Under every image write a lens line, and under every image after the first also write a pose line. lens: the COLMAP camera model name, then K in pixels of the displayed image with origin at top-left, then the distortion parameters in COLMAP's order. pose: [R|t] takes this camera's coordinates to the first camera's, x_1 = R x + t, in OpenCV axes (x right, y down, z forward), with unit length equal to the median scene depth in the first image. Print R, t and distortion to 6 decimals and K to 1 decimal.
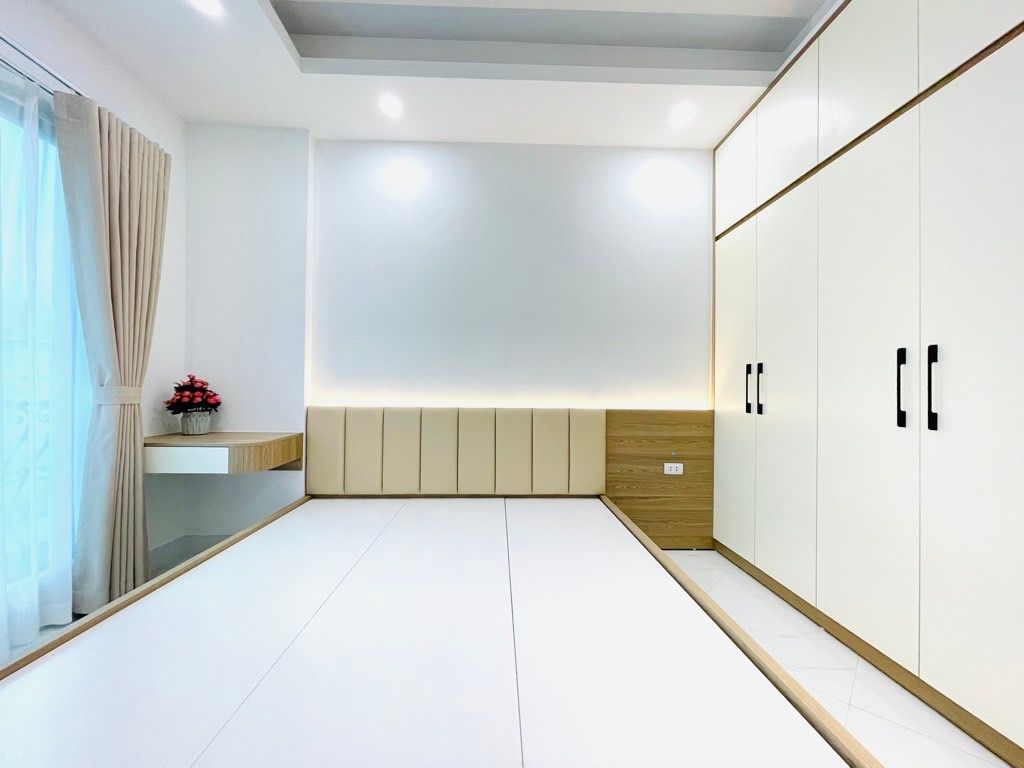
lens RADIAL K [[412.4, 0, 510.5], [0, 412.4, 387.9], [0, 0, 1]] dist [-0.003379, 0.000470]
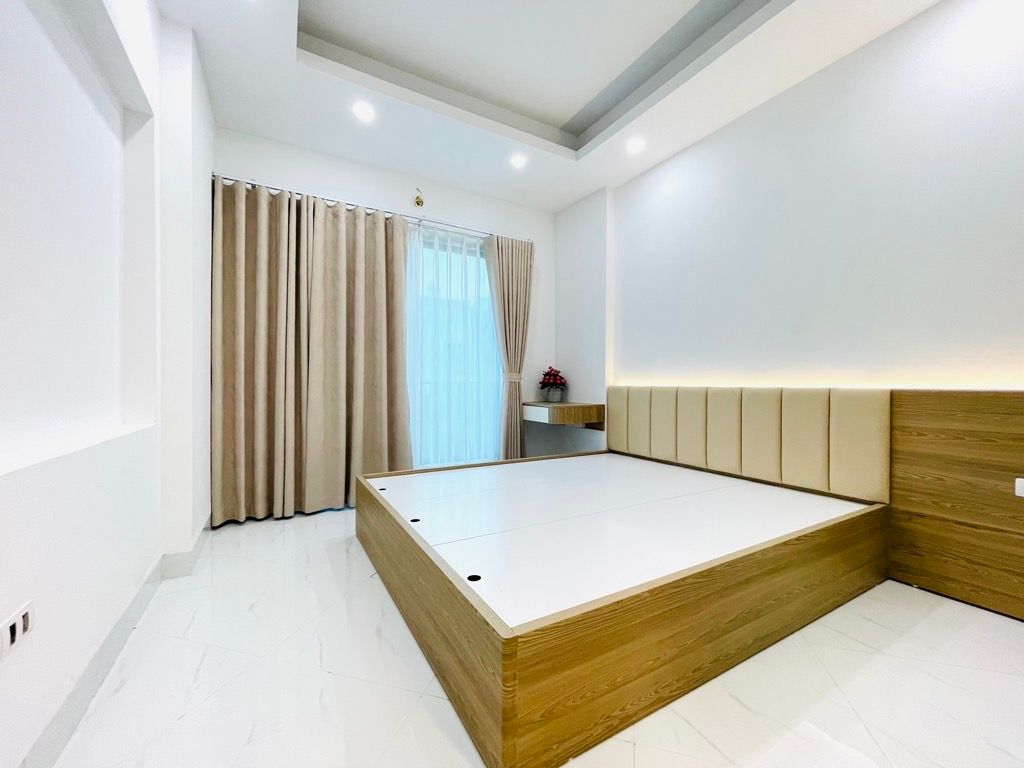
lens RADIAL K [[412.4, 0, 513.4], [0, 412.4, 383.5], [0, 0, 1]] dist [-0.003379, 0.000470]
pose [[0.477907, -0.006735, -0.878384, 0.574002], [0.013181, 0.999913, -0.000496, 0.033524], [0.878311, -0.011341, 0.477955, 0.055951]]
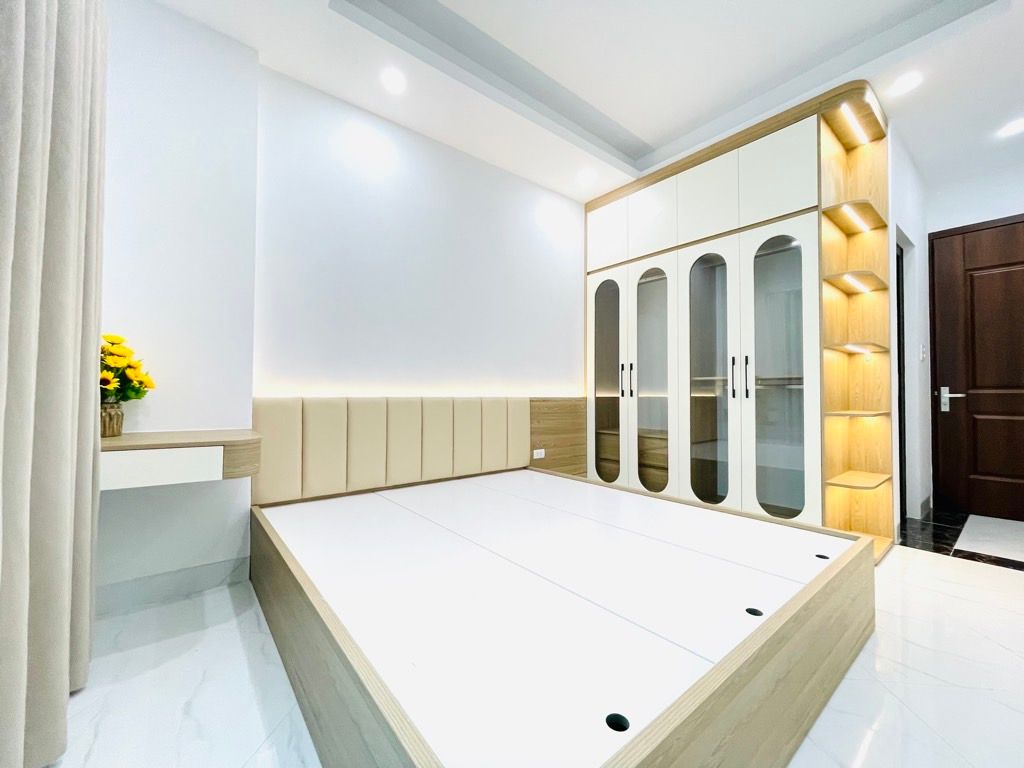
lens RADIAL K [[412.4, 0, 510.4], [0, 412.4, 384.4], [0, 0, 1]] dist [-0.003379, 0.000470]
pose [[0.797057, 0.008279, 0.603847, -0.578773], [-0.005155, 0.999963, -0.006906, 0.023470], [-0.603882, 0.002392, 0.797070, 0.046549]]
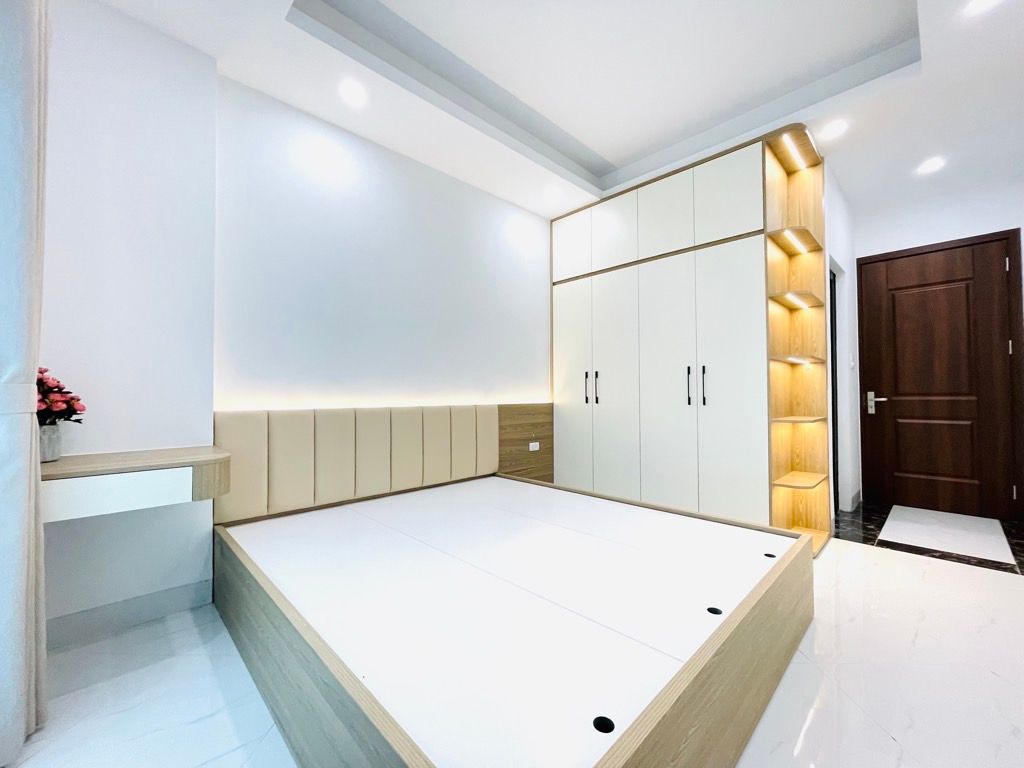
lens RADIAL K [[412.4, 0, 513.2], [0, 412.4, 388.8], [0, 0, 1]] dist [-0.003379, 0.000470]
pose [[0.736464, -0.003723, 0.676467, -0.601287], [0.006171, 0.999980, -0.001214, 0.005986], [-0.676449, 0.005069, 0.736472, 0.041255]]
